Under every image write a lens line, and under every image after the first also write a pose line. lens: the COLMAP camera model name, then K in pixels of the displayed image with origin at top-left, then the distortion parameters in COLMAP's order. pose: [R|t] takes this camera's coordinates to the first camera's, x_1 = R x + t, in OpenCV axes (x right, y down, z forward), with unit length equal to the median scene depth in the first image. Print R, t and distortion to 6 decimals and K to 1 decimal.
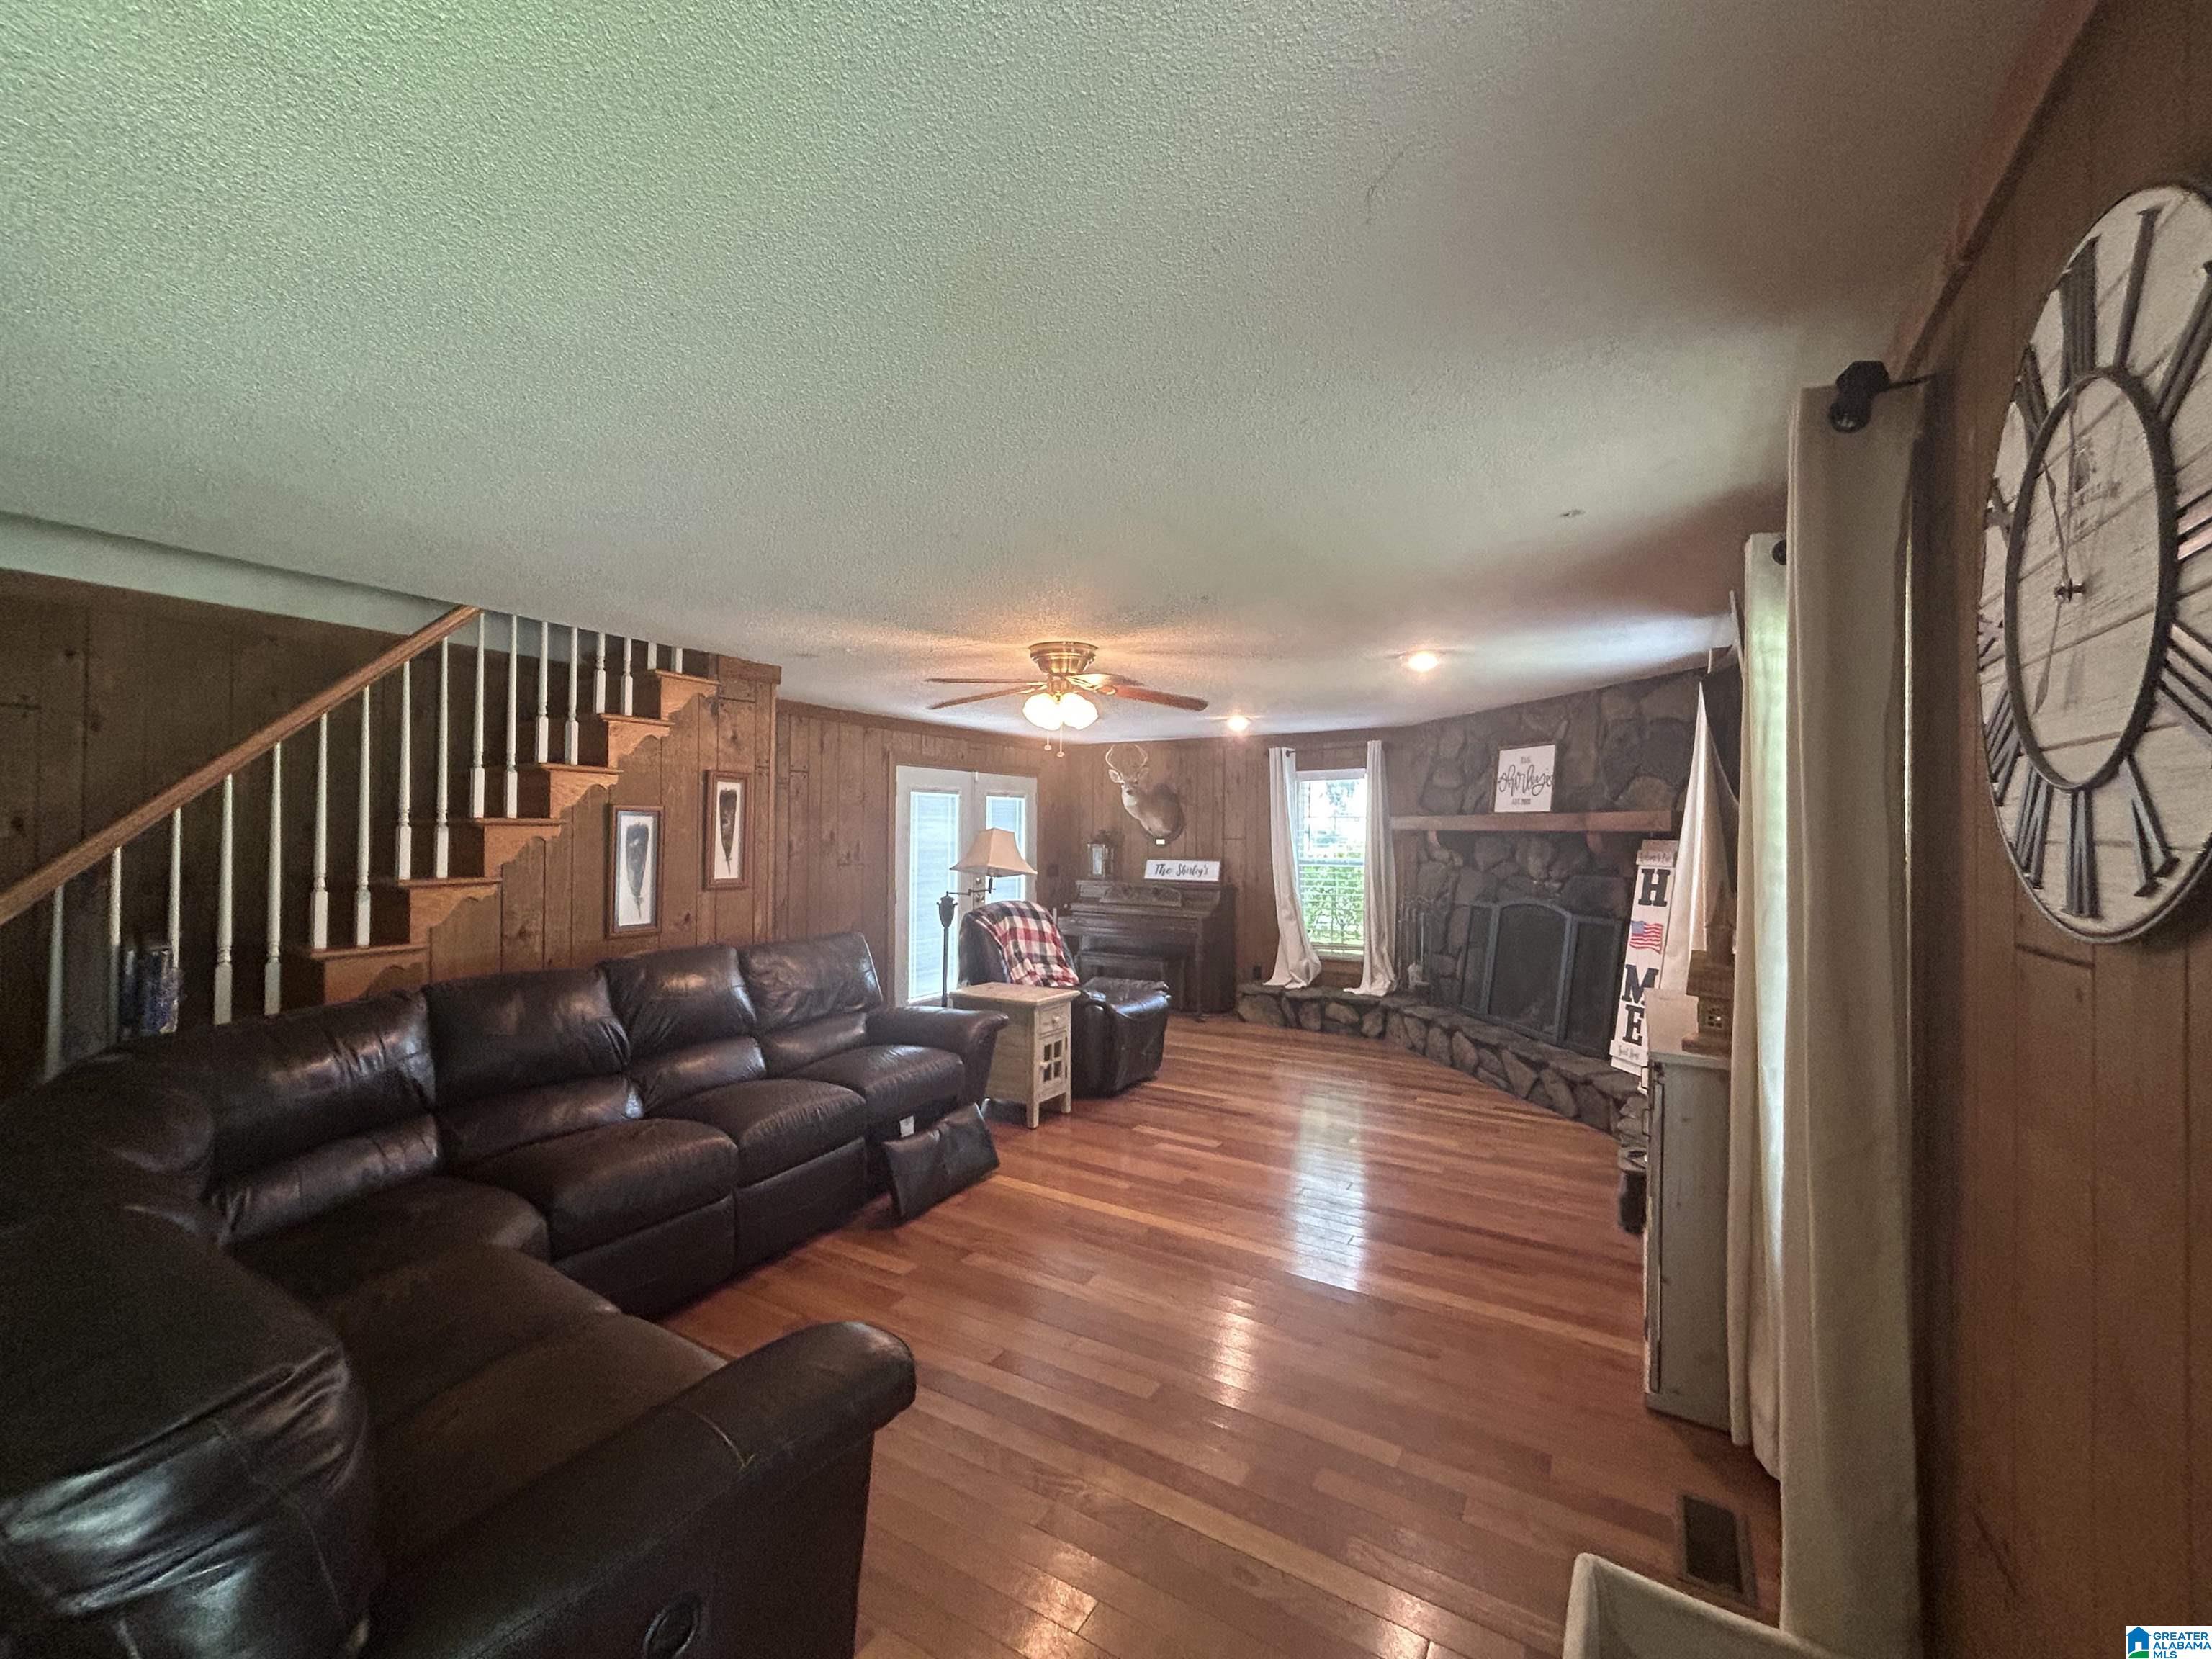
lens RADIAL K [[897.7, 0, 1103.3], [0, 897.7, 824.0], [0, 0, 1]] dist [0.000090, -0.000001]
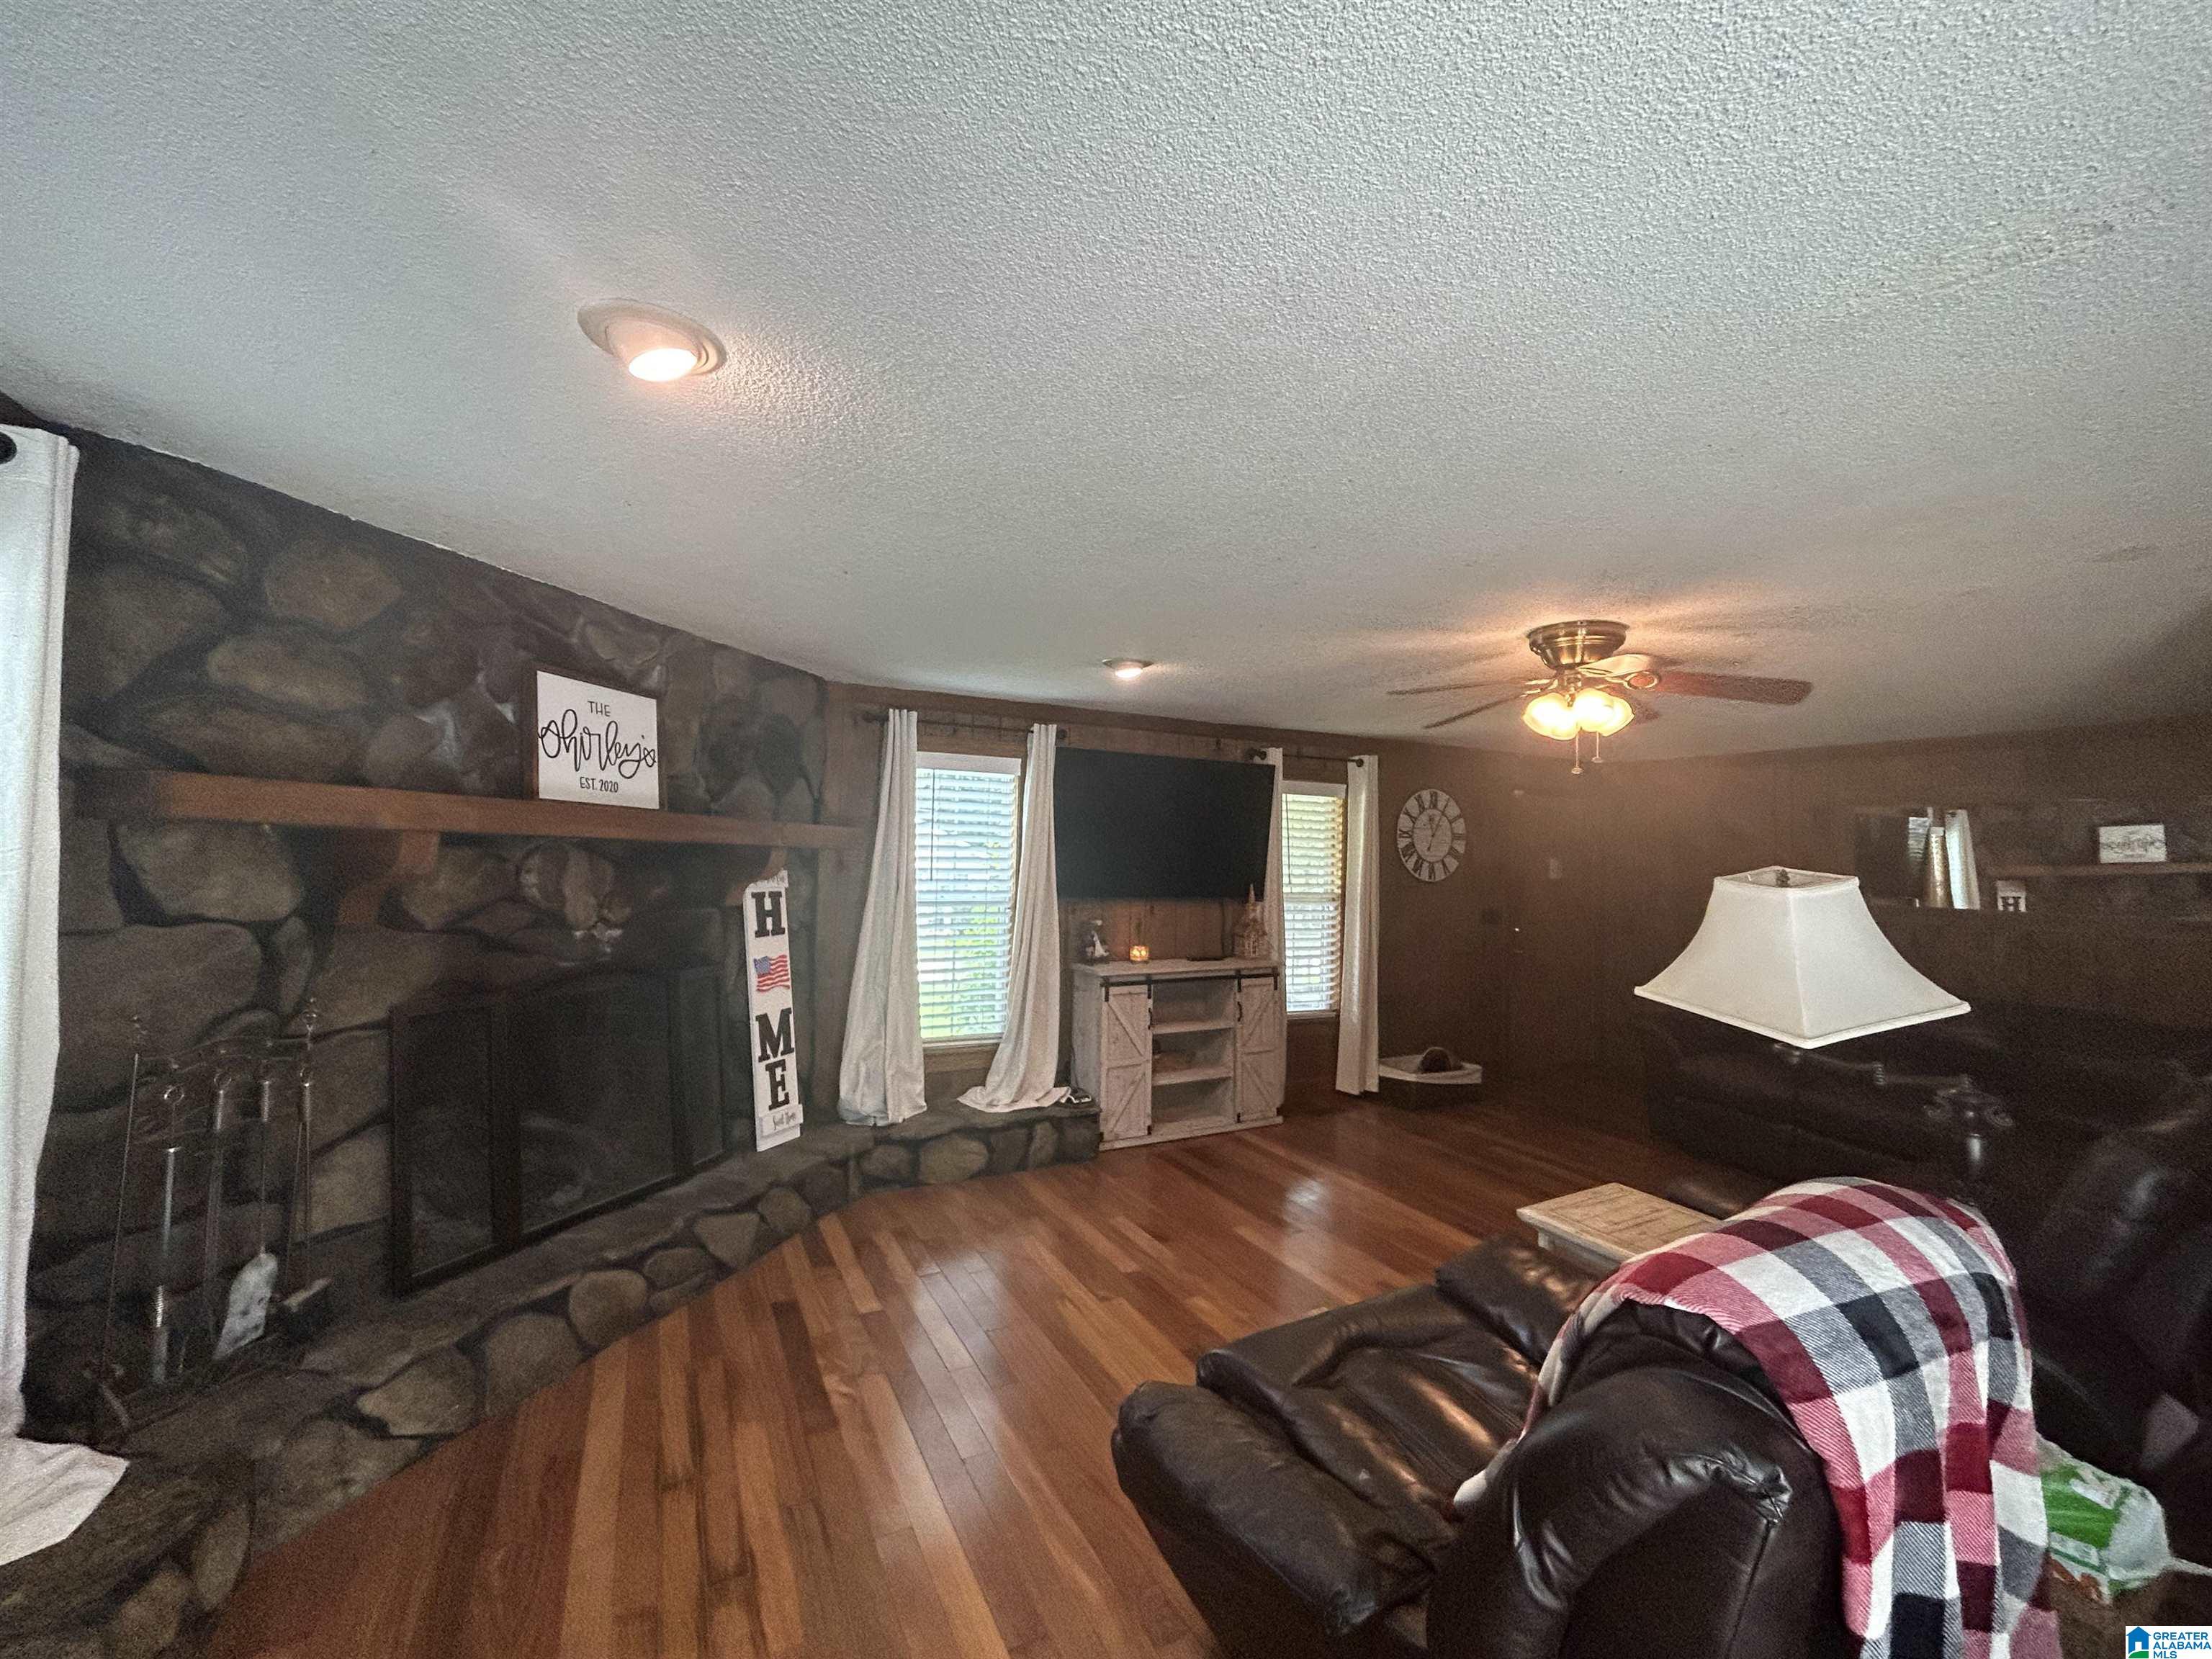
lens RADIAL K [[897.7, 0, 1108.6], [0, 897.7, 827.9], [0, 0, 1]] dist [0.000090, -0.000001]
pose [[-0.844037, -0.013655, 0.536111, -0.089127], [-0.041781, 0.998312, -0.040351, 0.010838], [-0.534655, -0.056456, -0.843183, 1.430589]]
